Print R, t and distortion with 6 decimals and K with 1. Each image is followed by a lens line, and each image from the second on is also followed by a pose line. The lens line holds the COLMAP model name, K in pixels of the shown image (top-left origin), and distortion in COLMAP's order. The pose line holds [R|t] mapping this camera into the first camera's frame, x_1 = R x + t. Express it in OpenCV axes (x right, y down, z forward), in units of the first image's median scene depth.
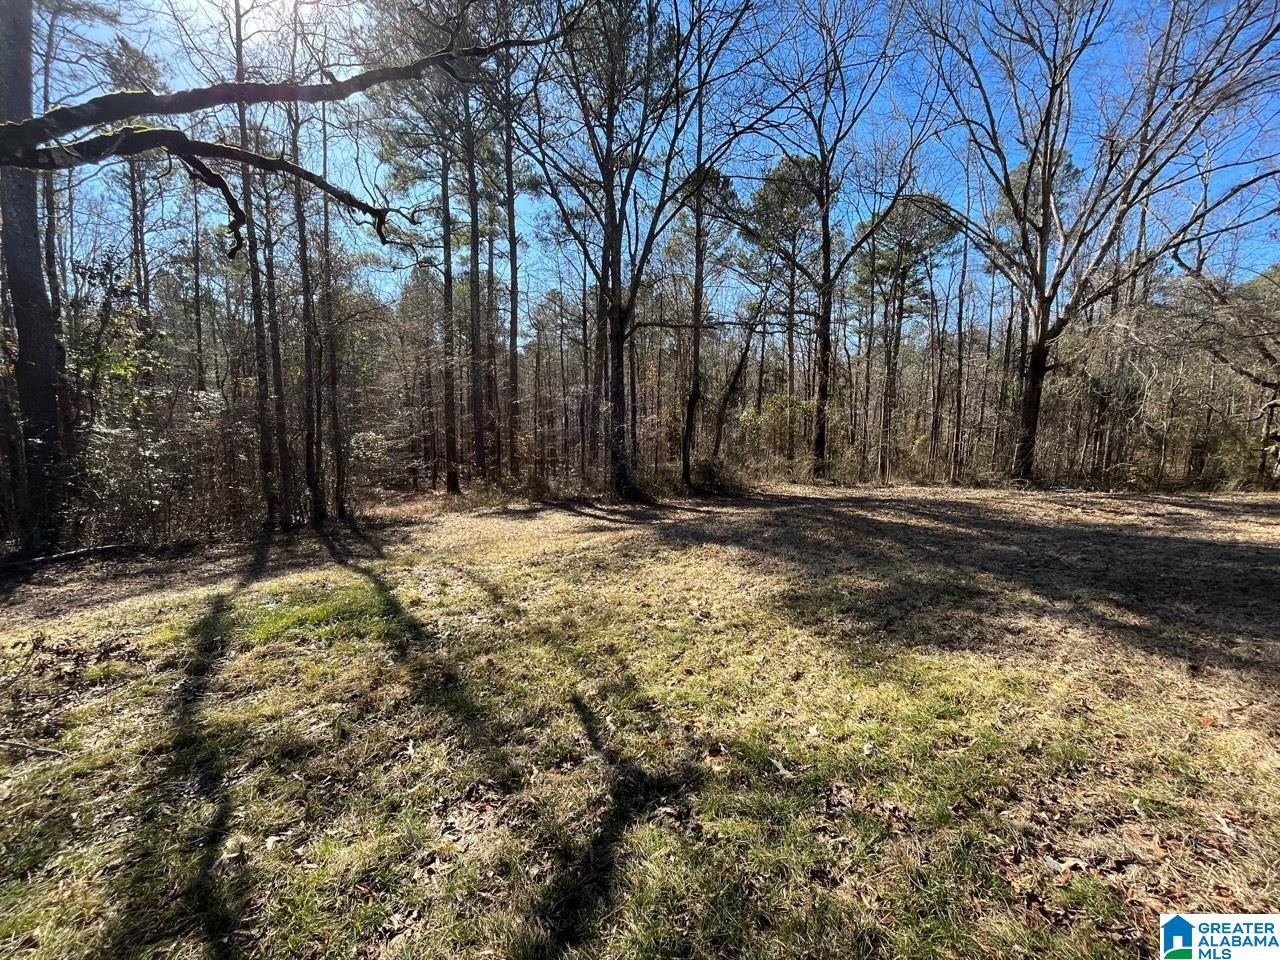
lens RADIAL K [[513.3, 0, 637.6], [0, 513.3, 480.0], [0, 0, 1]] dist [0.002698, 0.000009]
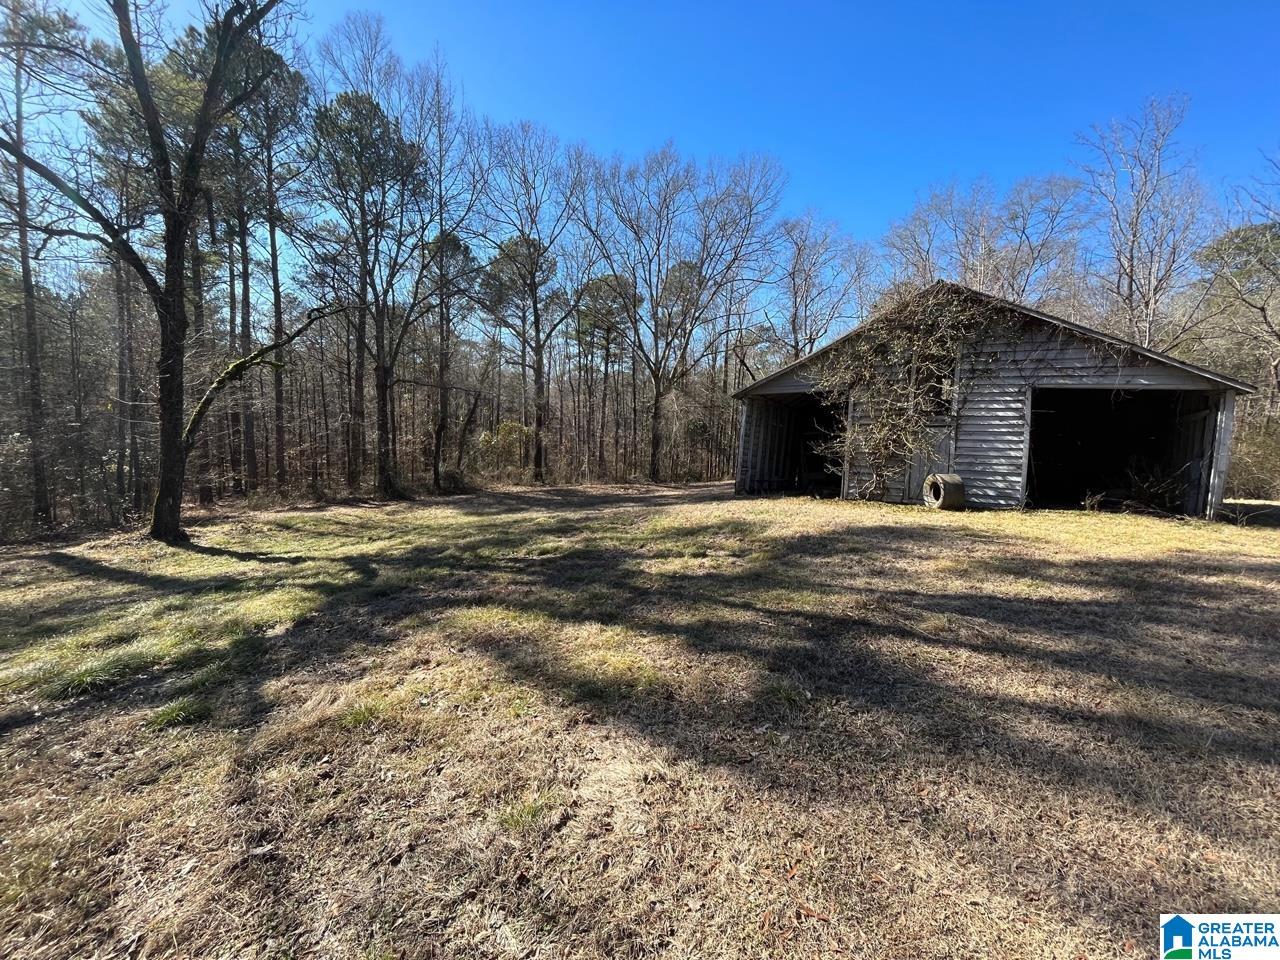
lens RADIAL K [[513.3, 0, 642.6], [0, 513.3, 483.0], [0, 0, 1]] dist [0.002698, 0.000009]
pose [[0.895854, -0.025220, 0.443633, -0.020844], [0.028641, 0.999589, -0.001010, 0.011197], [-0.443425, 0.013611, 0.896208, -0.418893]]
